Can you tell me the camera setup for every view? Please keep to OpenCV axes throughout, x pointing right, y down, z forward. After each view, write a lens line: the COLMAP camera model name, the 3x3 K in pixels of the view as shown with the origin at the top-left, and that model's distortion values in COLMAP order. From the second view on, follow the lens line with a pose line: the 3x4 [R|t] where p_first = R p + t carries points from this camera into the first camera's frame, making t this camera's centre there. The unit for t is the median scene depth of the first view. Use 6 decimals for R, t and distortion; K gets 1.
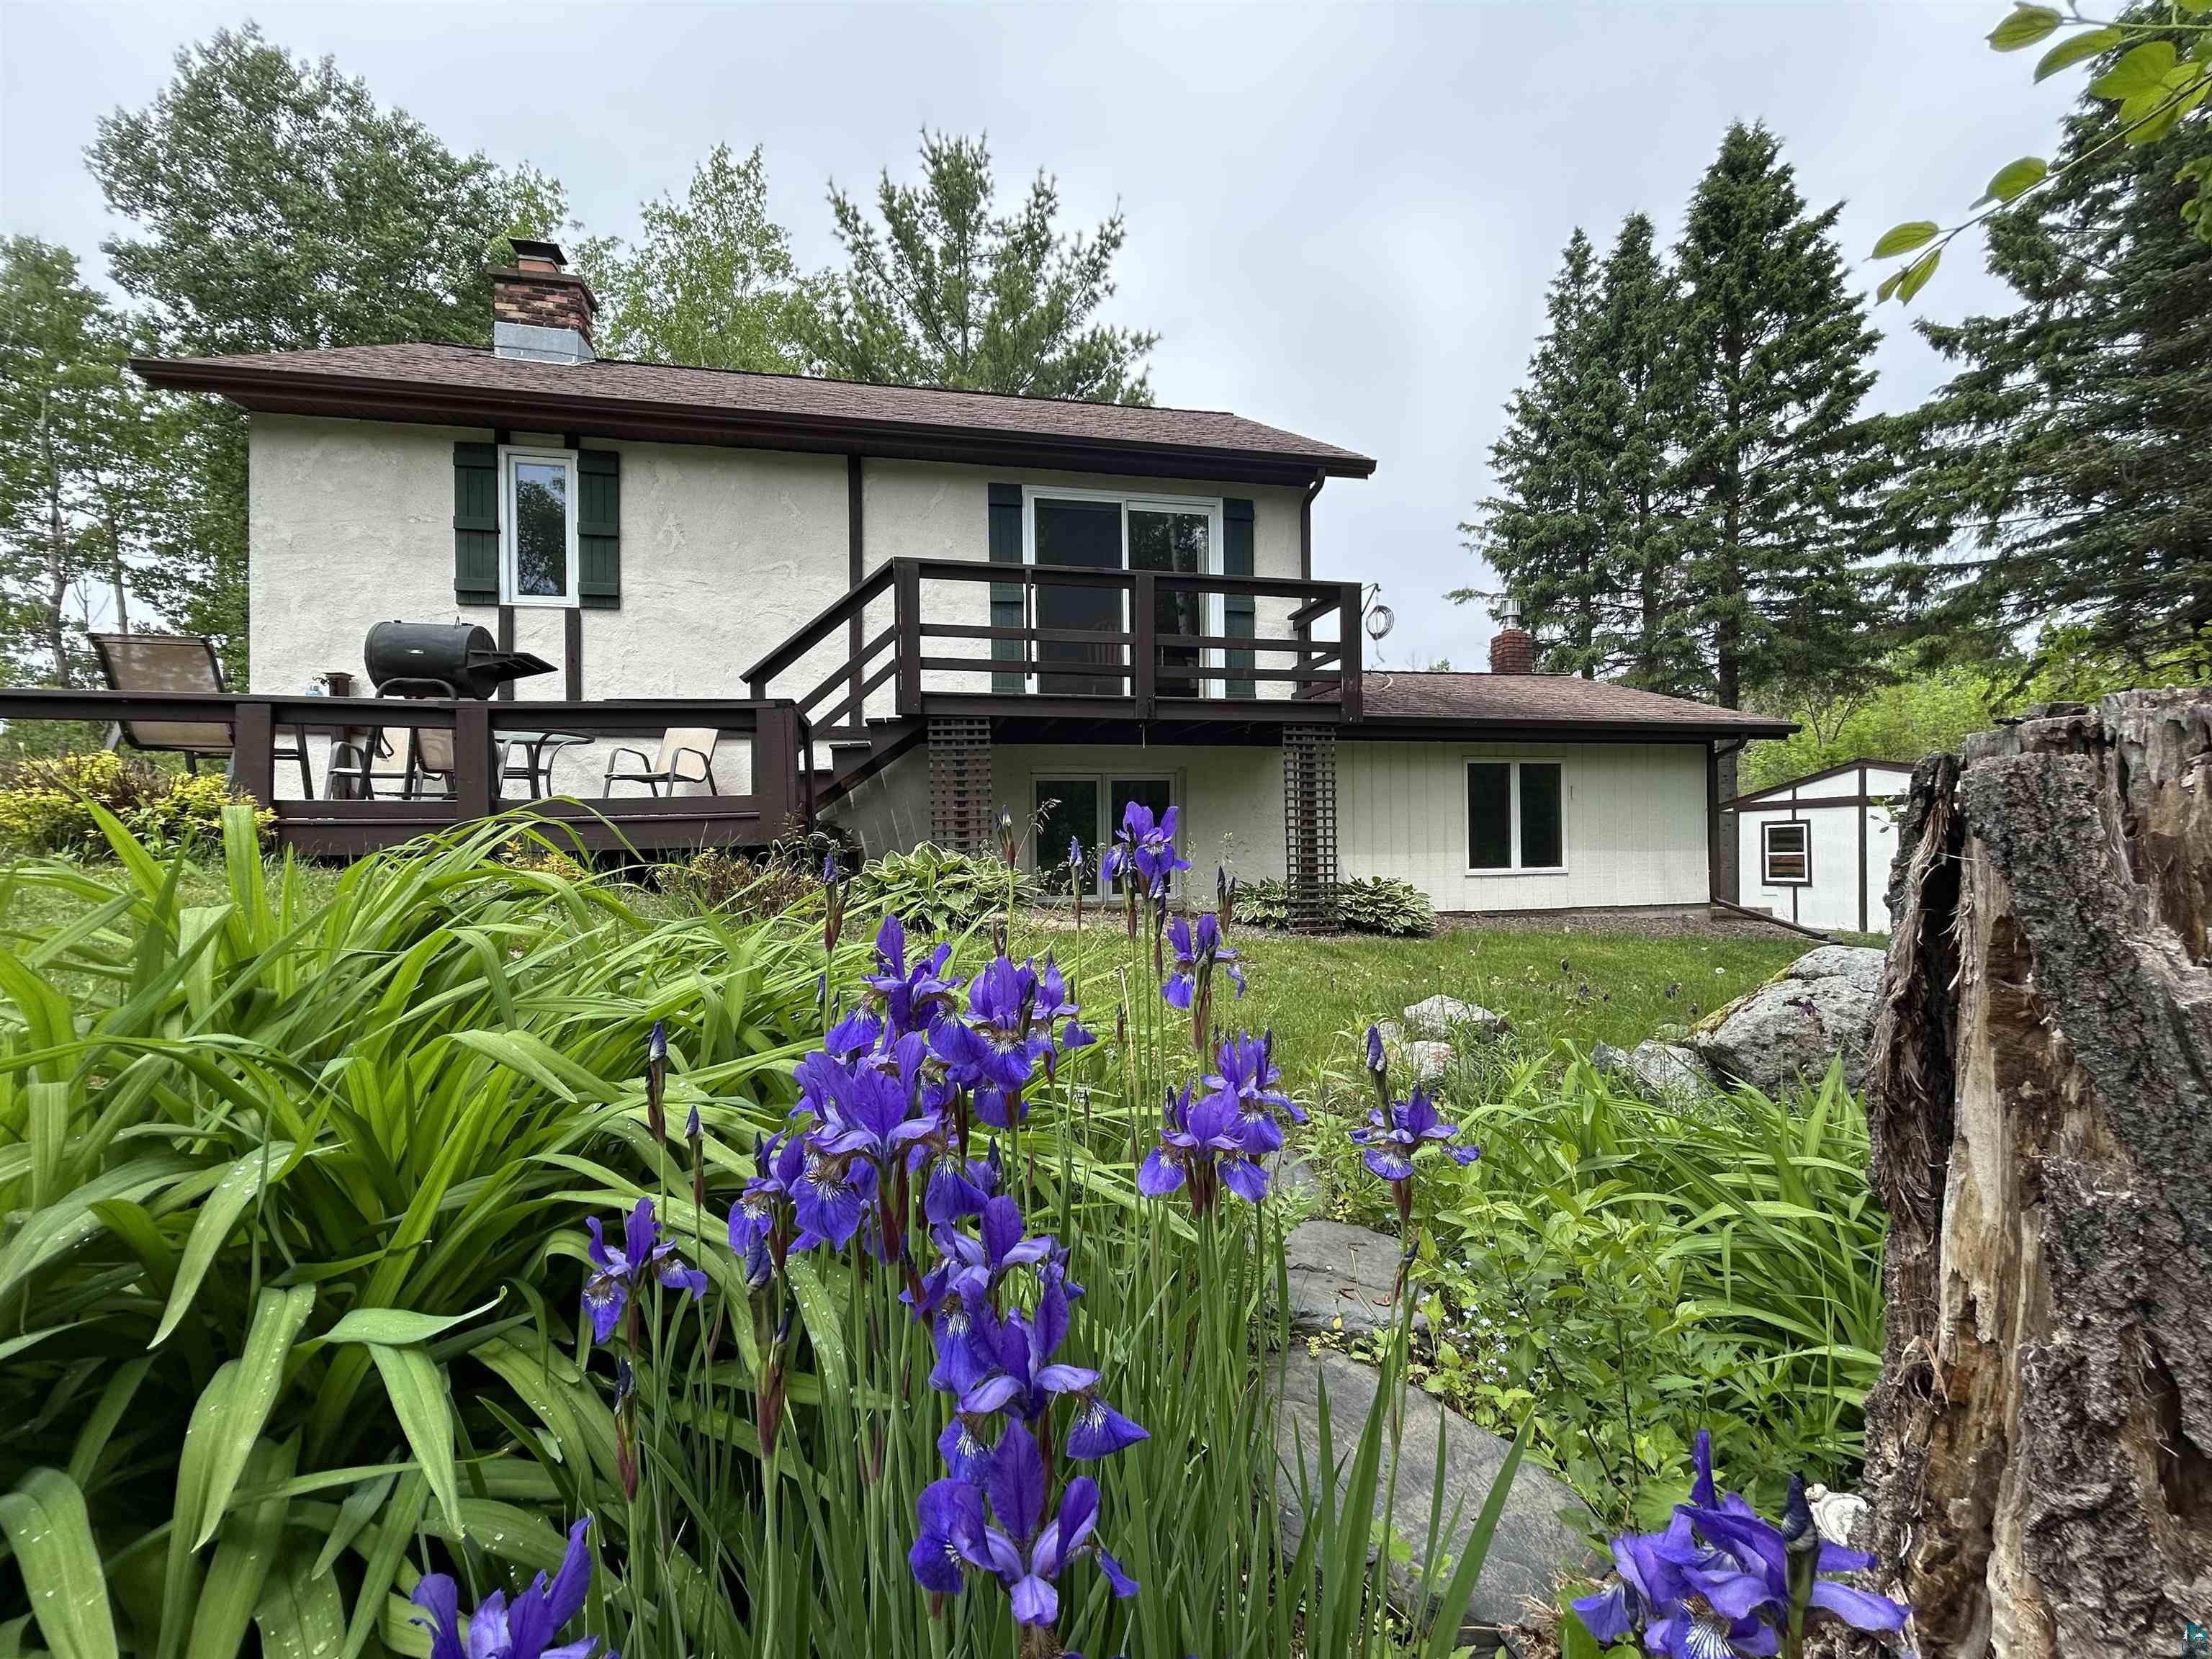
lens RADIAL K [[883.2, 0, 1086.9], [0, 883.2, 828.5], [0, 0, 1]] dist [-0.000572, -0.000007]
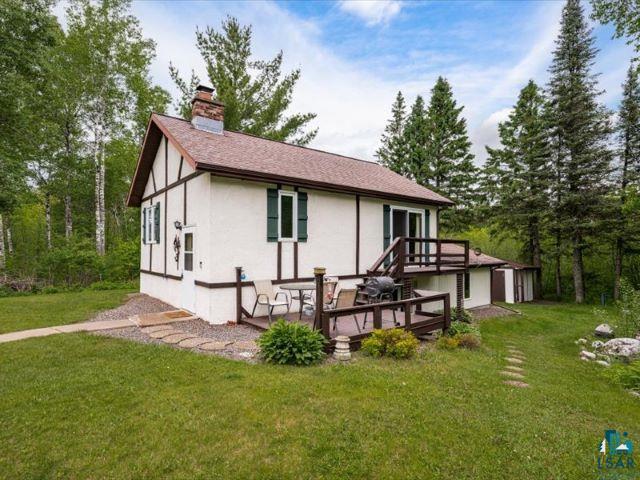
lens RADIAL K [[346.7, 0, 314.2], [0, 346.7, 247.8], [0, 0, 1]] dist [-0.000443, -0.002721]
pose [[0.894094, 0.013142, 0.447686, -0.986114], [-0.011289, 0.999913, -0.006807, -0.202039], [-0.447737, 0.001032, 0.894165, -0.128952]]
